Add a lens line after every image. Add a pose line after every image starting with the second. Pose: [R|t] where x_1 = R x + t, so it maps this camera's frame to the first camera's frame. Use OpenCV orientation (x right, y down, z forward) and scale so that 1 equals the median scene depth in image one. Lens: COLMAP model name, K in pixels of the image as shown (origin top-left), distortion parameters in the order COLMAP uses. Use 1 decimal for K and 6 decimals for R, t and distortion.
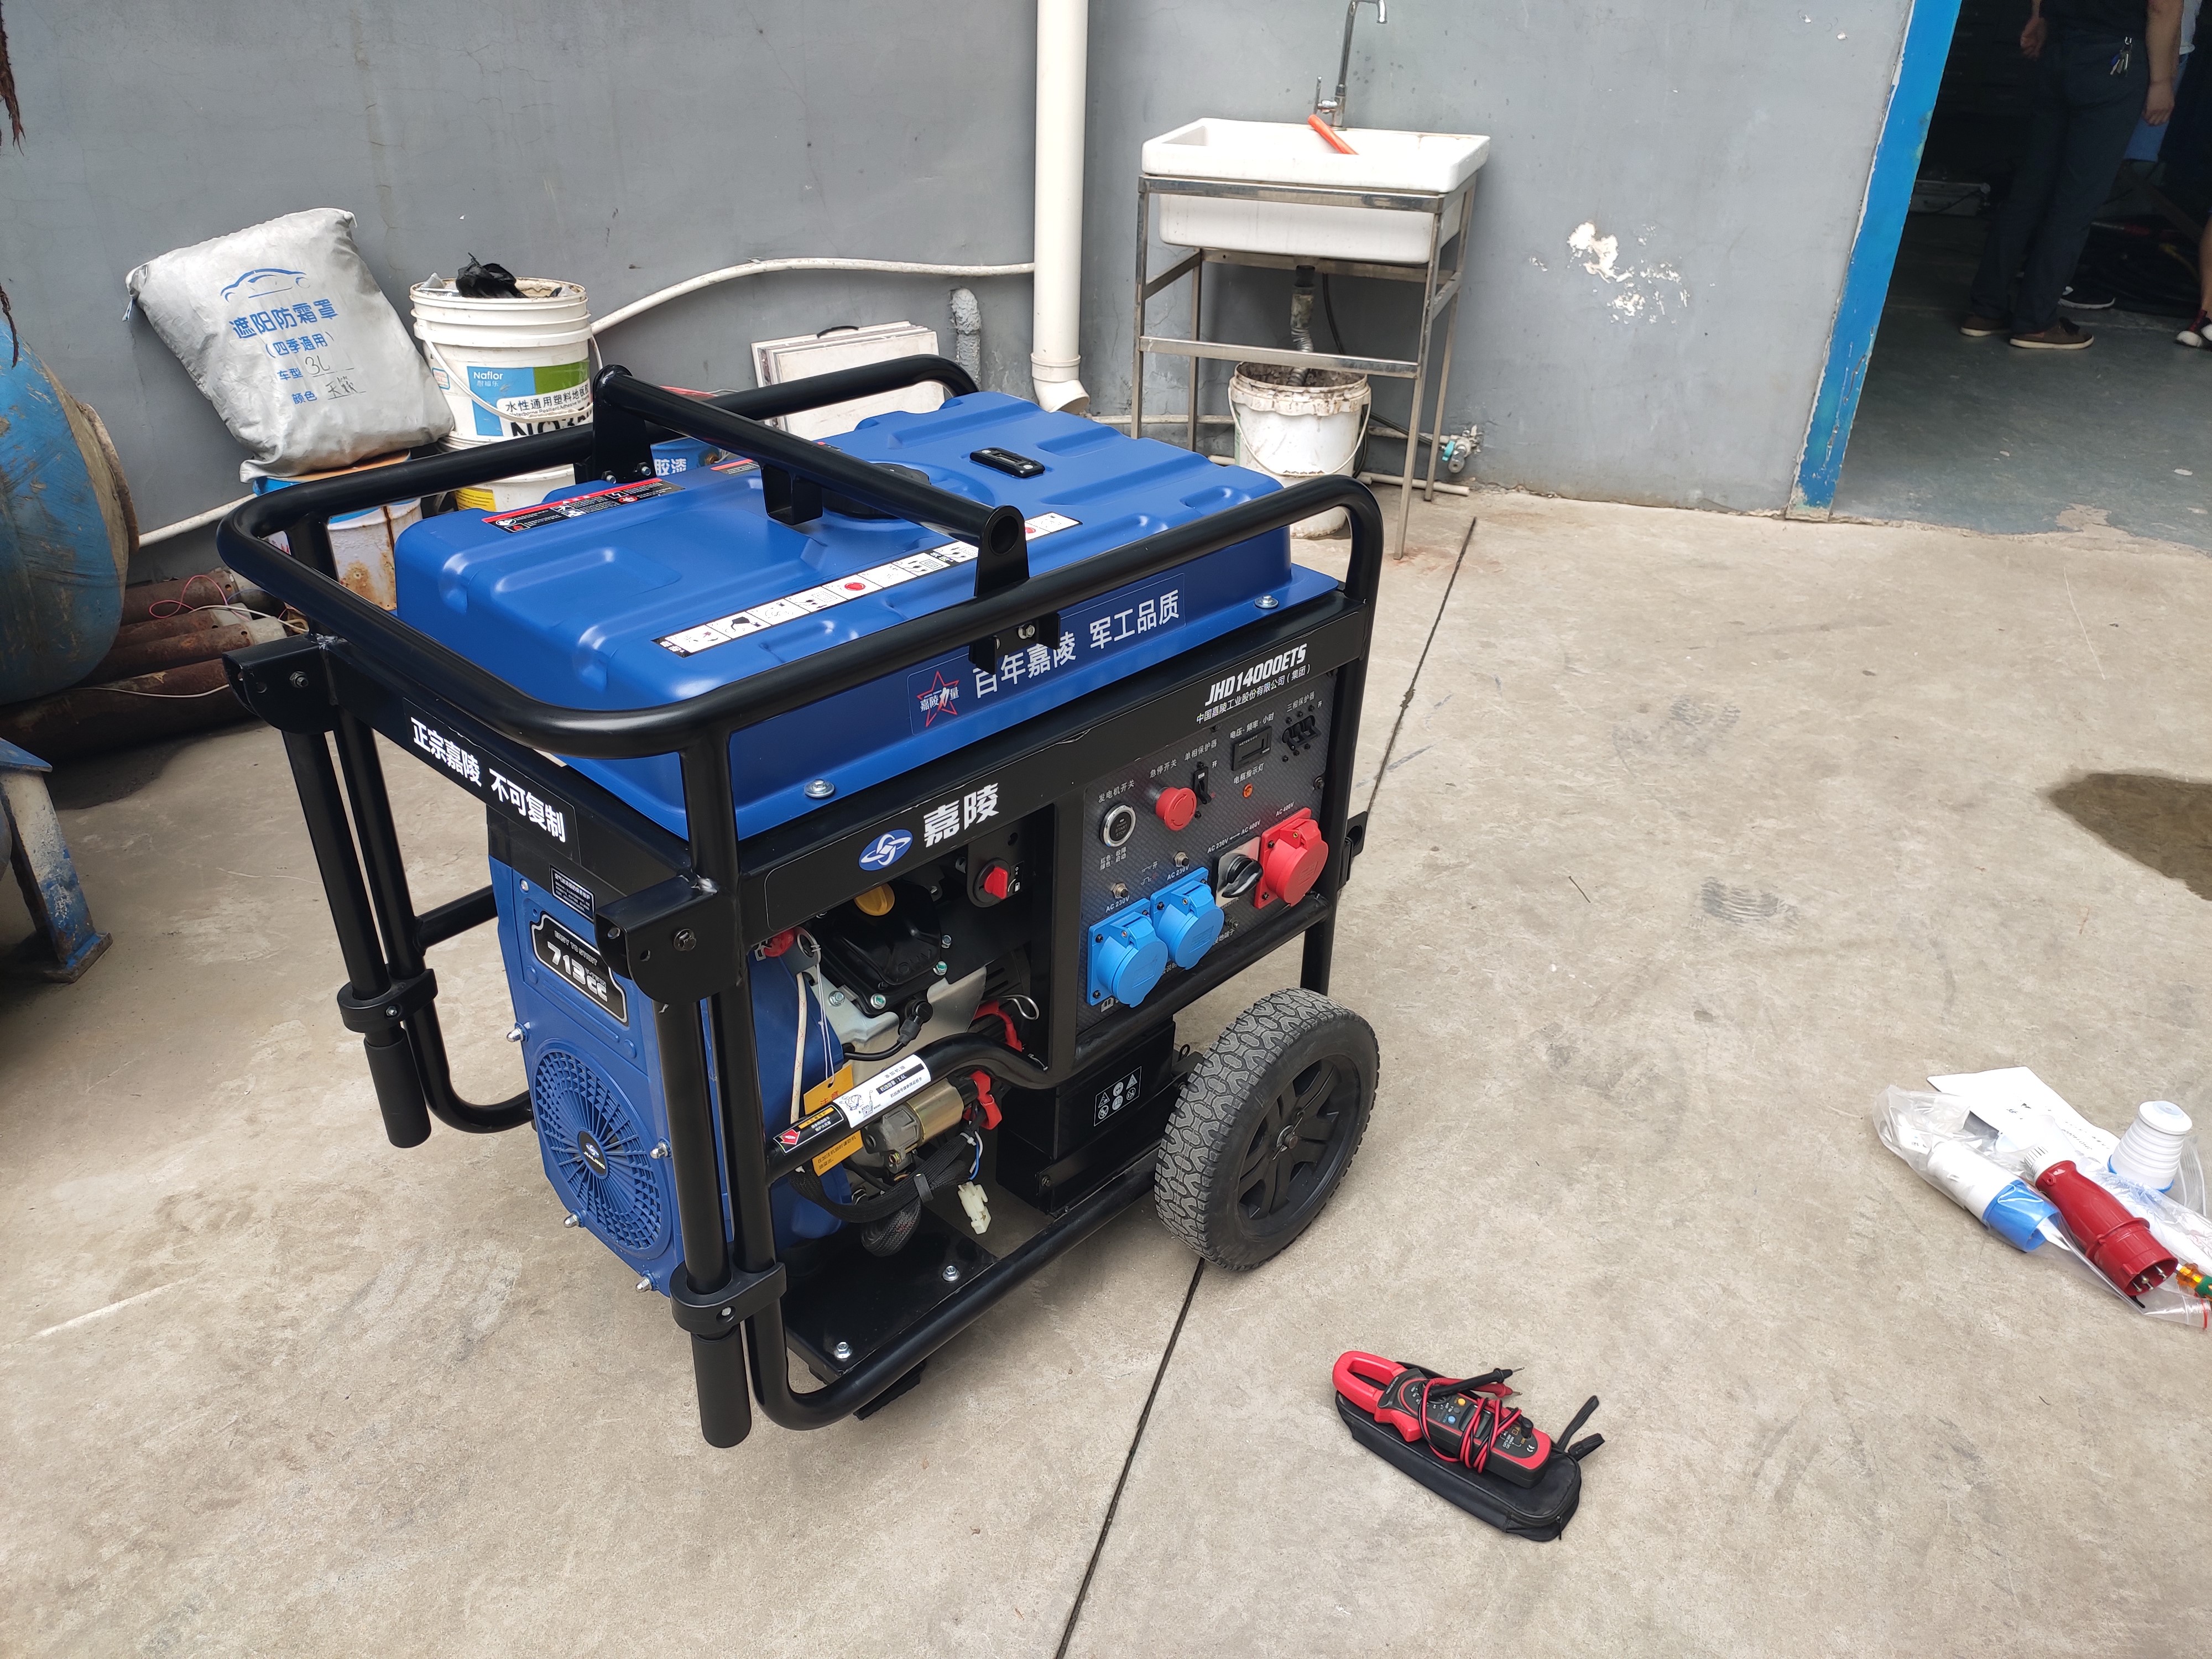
lens RADIAL K [[1660.2, 0, 1118.0], [0, 1660.2, 843.0], [0, 0, 1]] dist [0.021744, -0.024138]
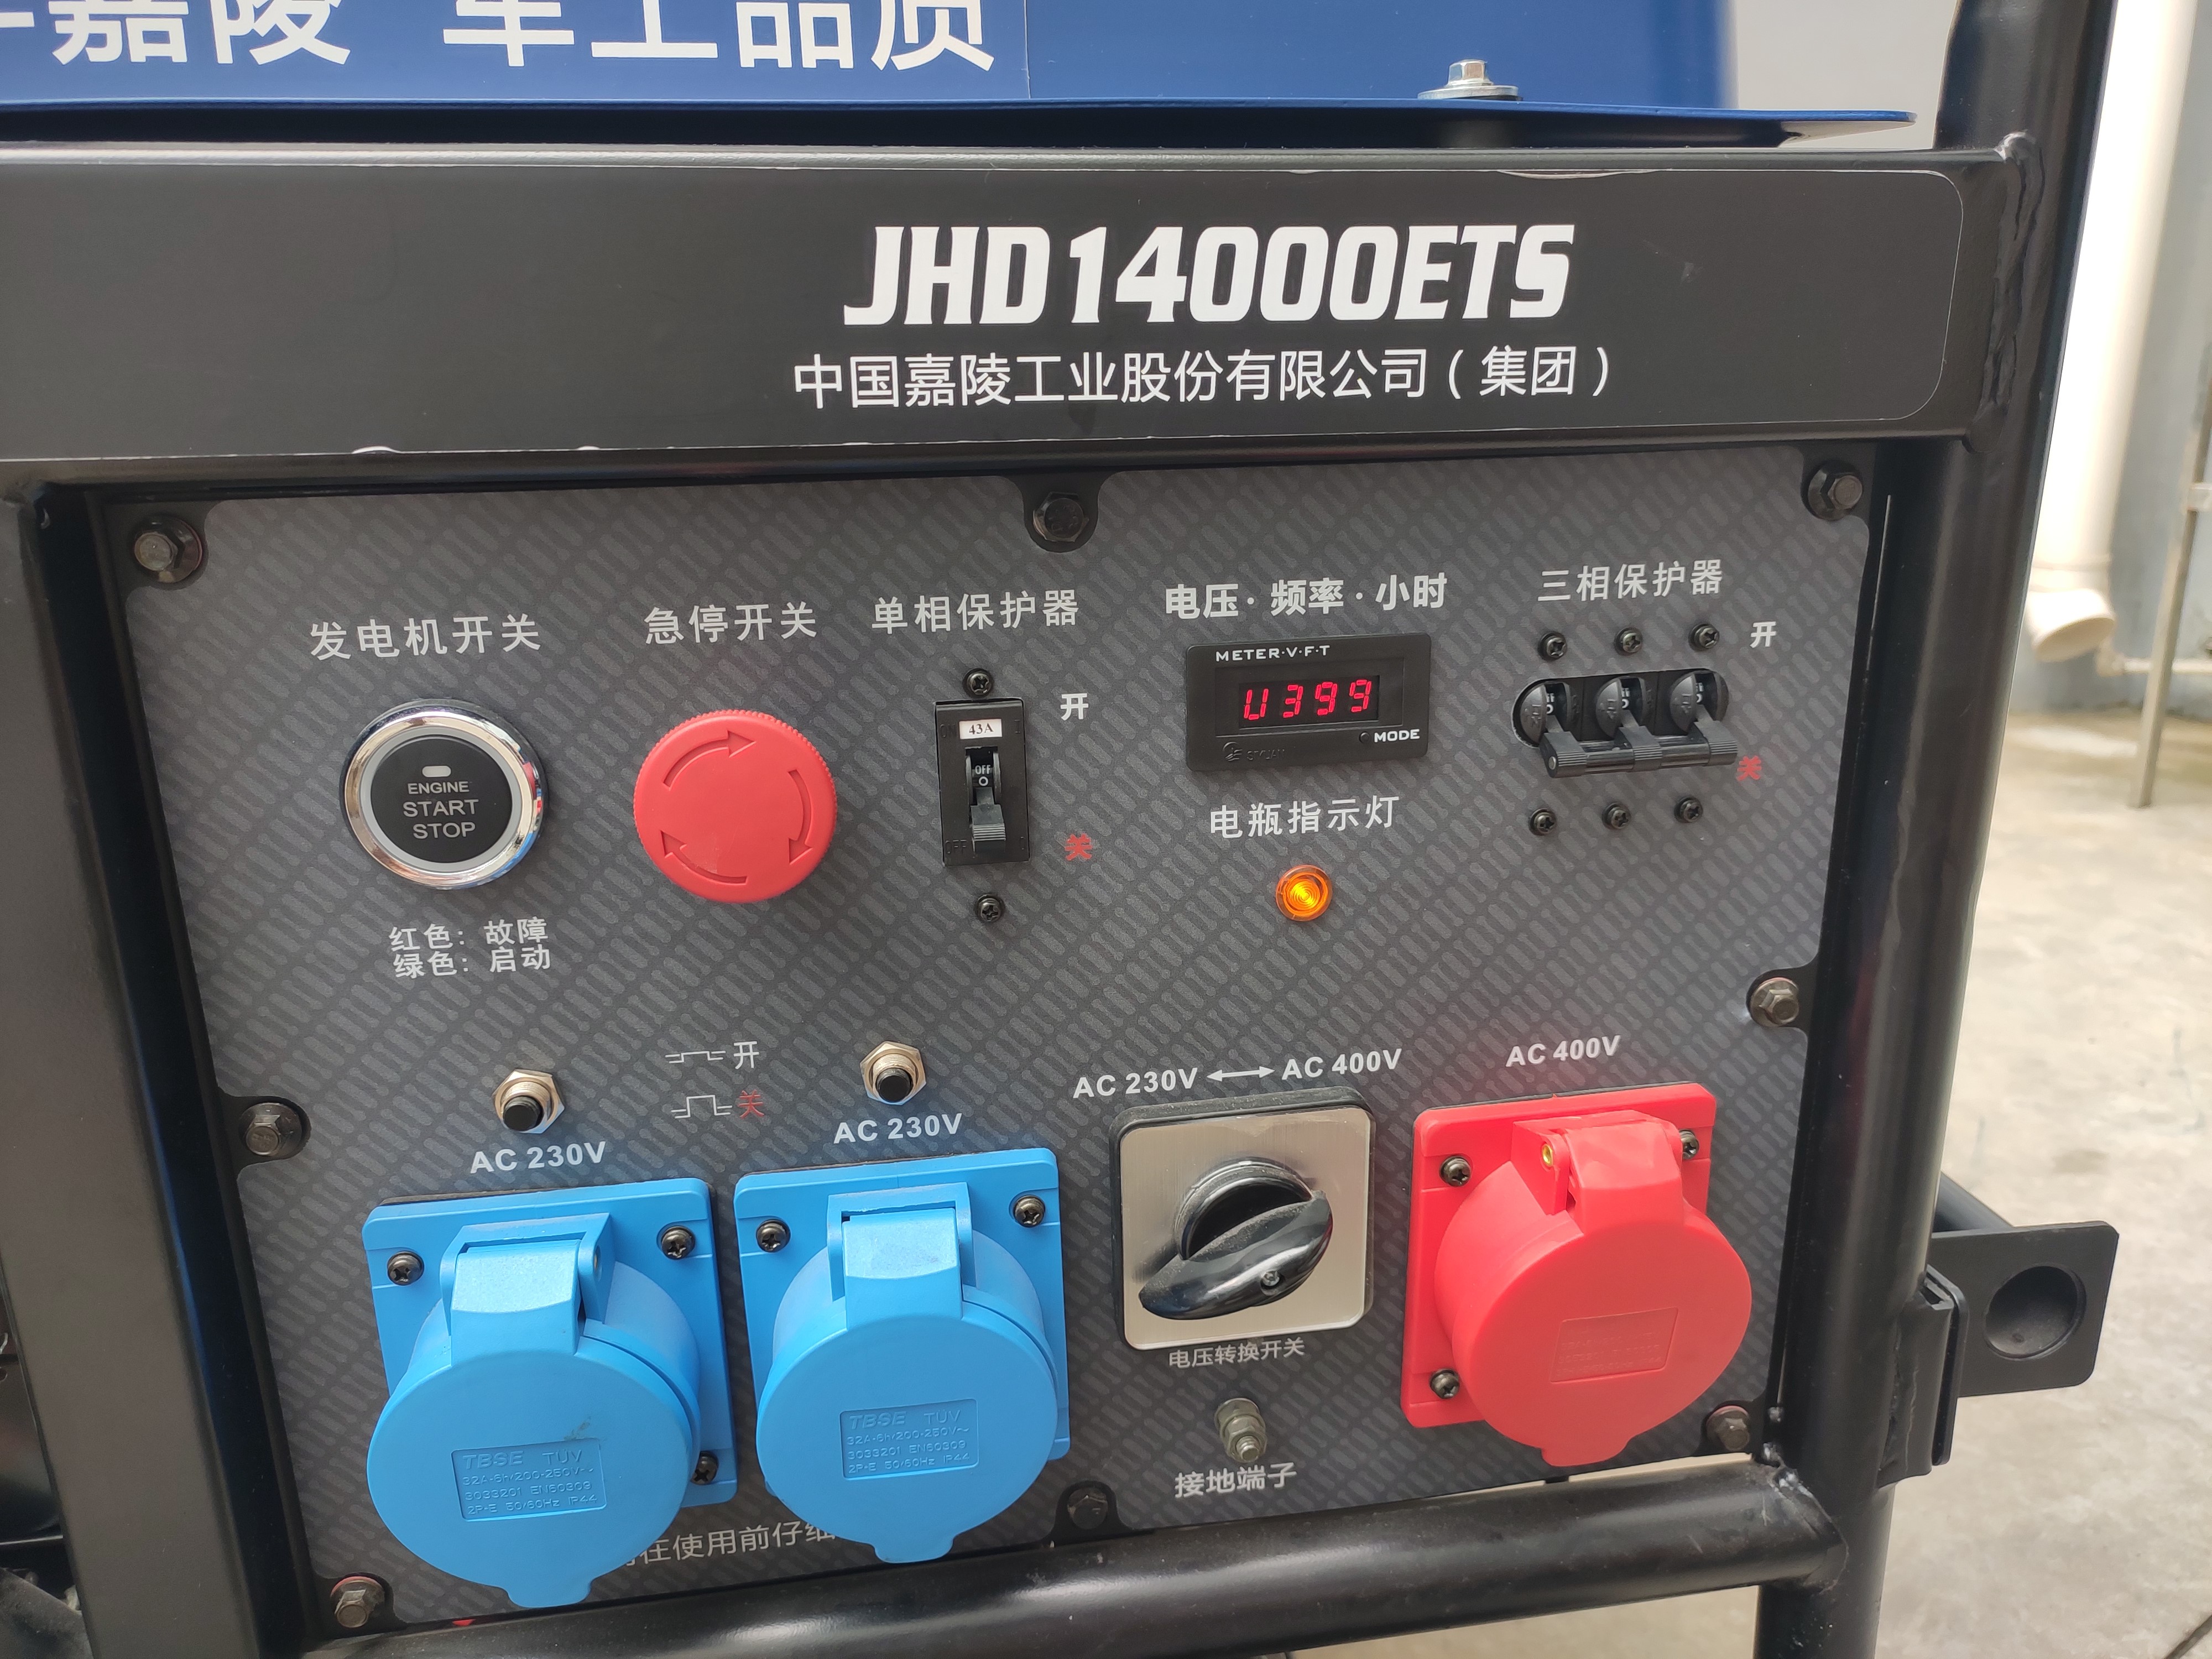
lens RADIAL K [[1660.2, 0, 1112.7], [0, 1660.2, 827.8], [0, 0, 1]] dist [0.021744, -0.024138]
pose [[0.782927, 0.137748, -0.606671, 0.215102], [-0.274585, 0.951565, -0.138302, 0.000219], [0.558236, 0.274863, 0.782830, 0.846571]]
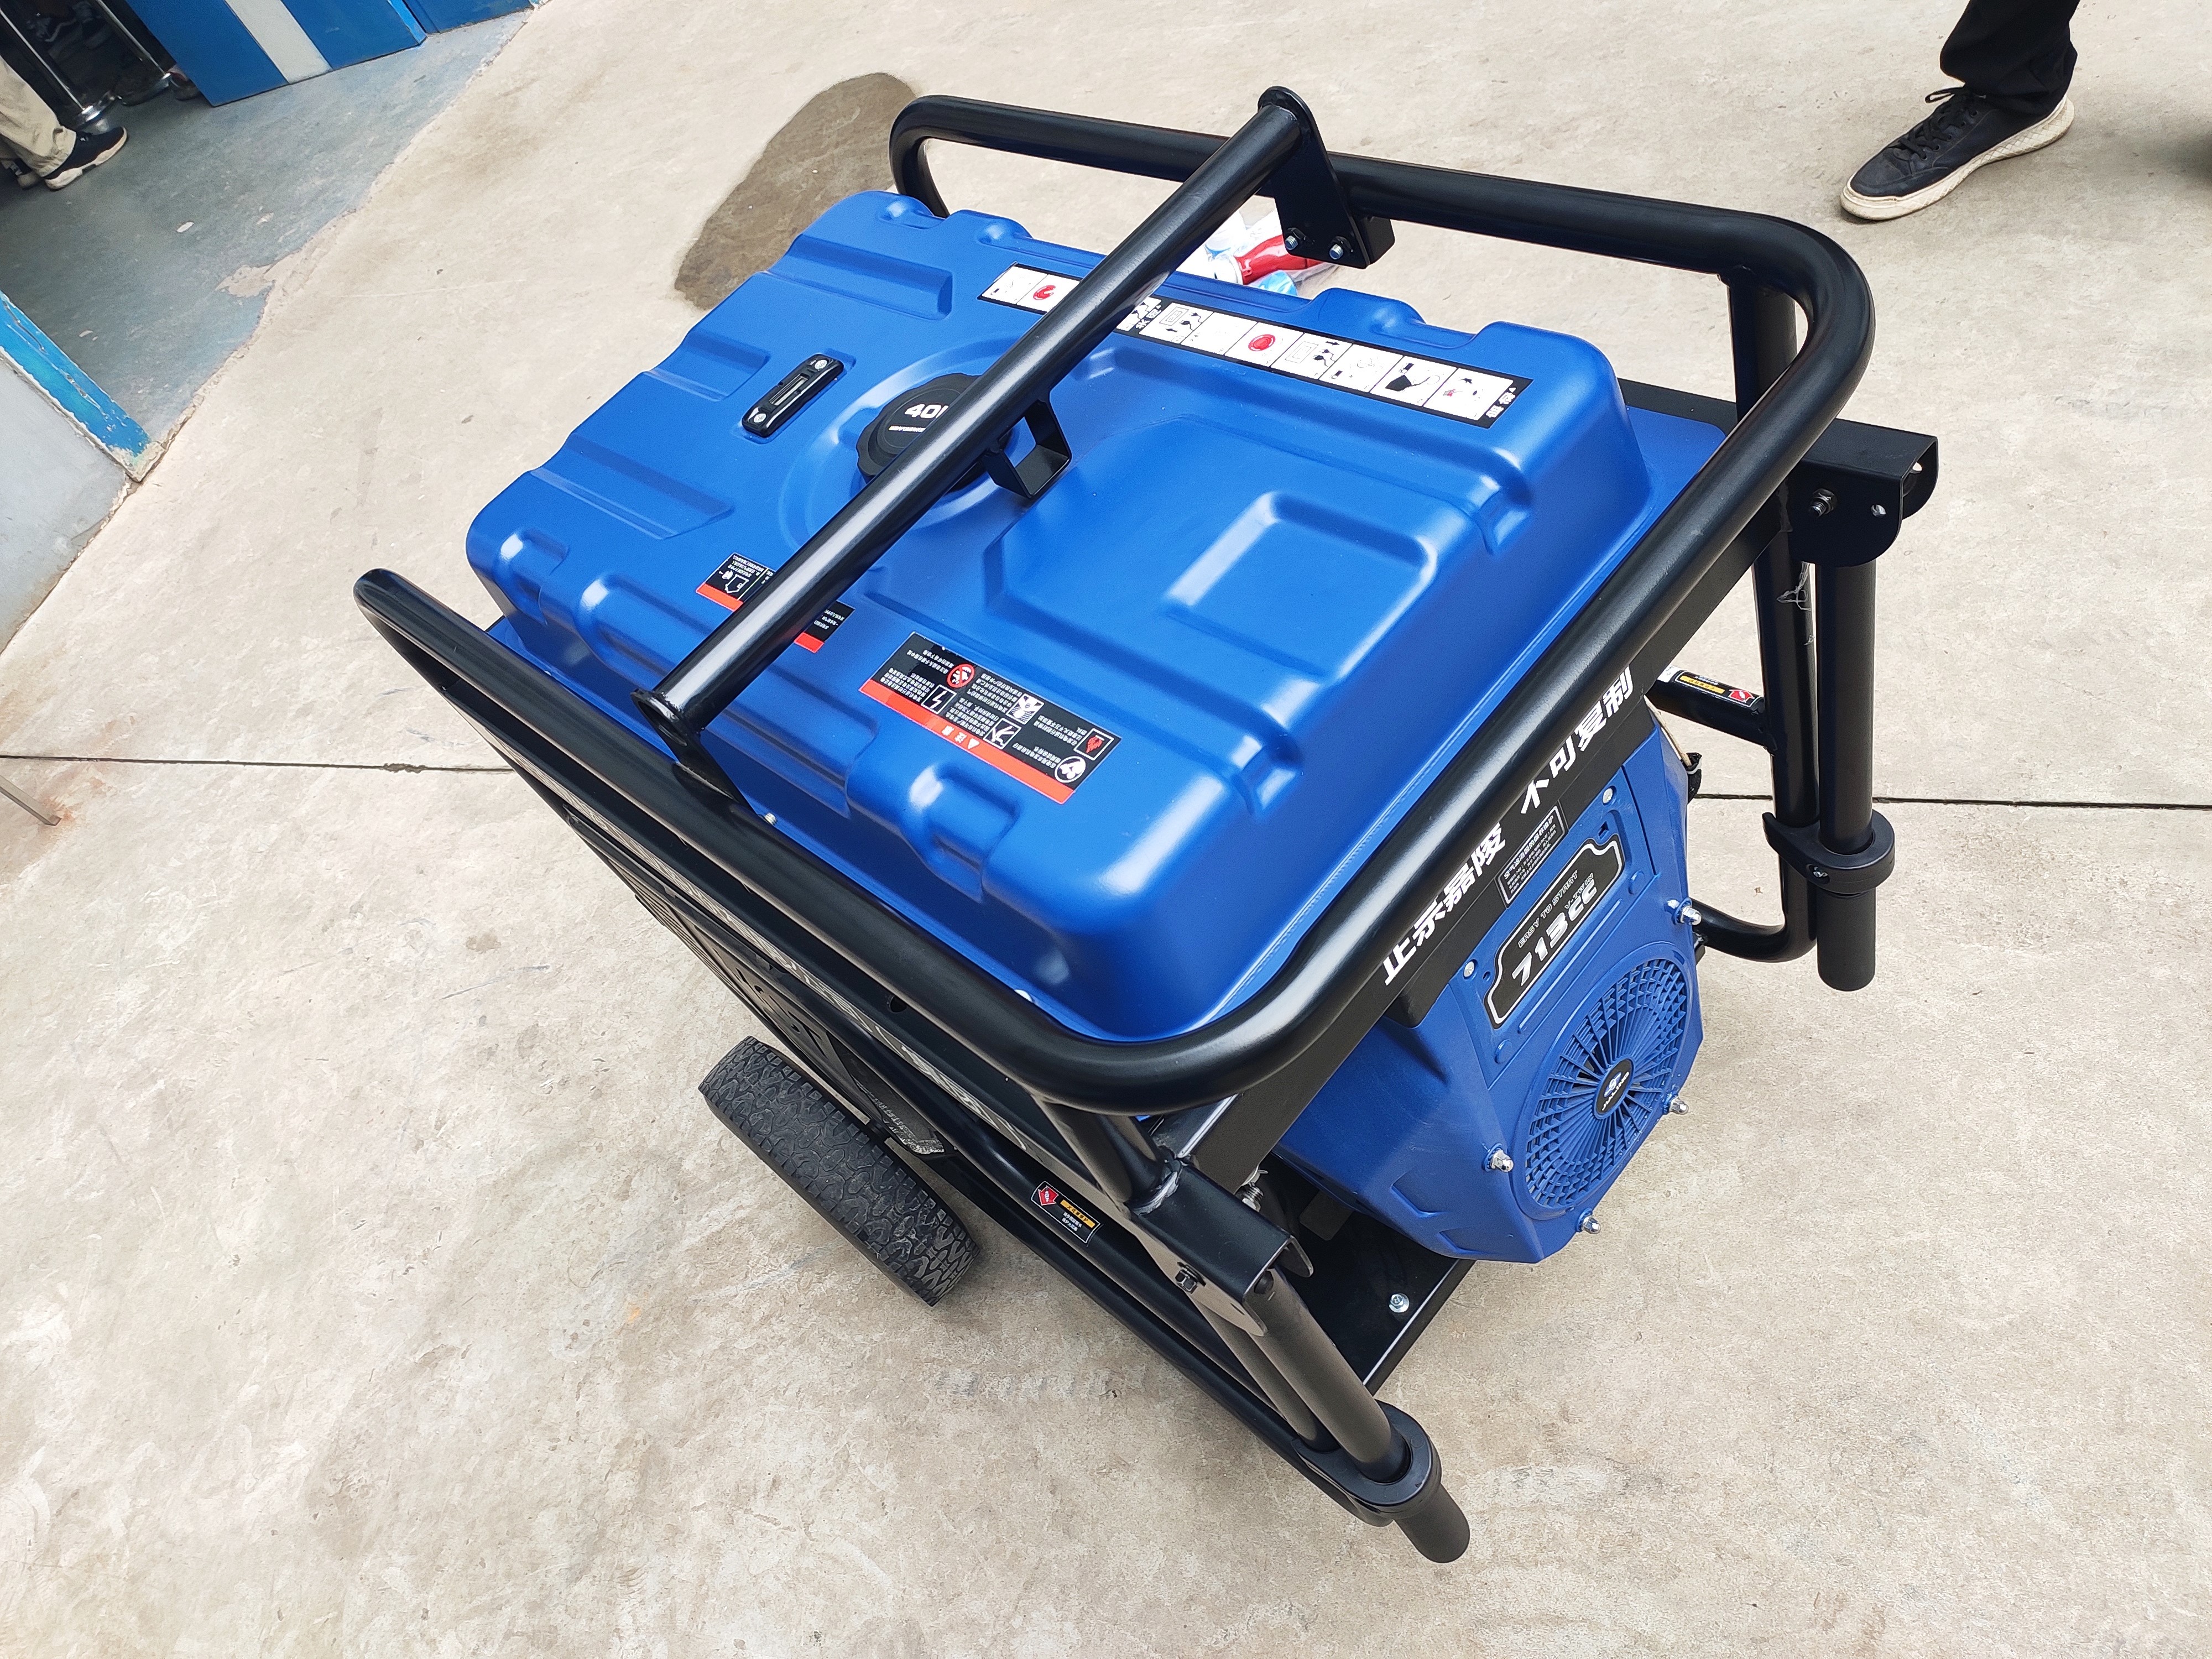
lens RADIAL K [[1660.2, 0, 1107.3], [0, 1660.2, 825.6], [0, 0, 1]] dist [0.021744, -0.024138]
pose [[0.011434, -0.792188, 0.610170, -0.686977], [0.773356, 0.393824, 0.496813, -0.431356], [-0.633869, 0.466198, 0.617146, 0.592560]]
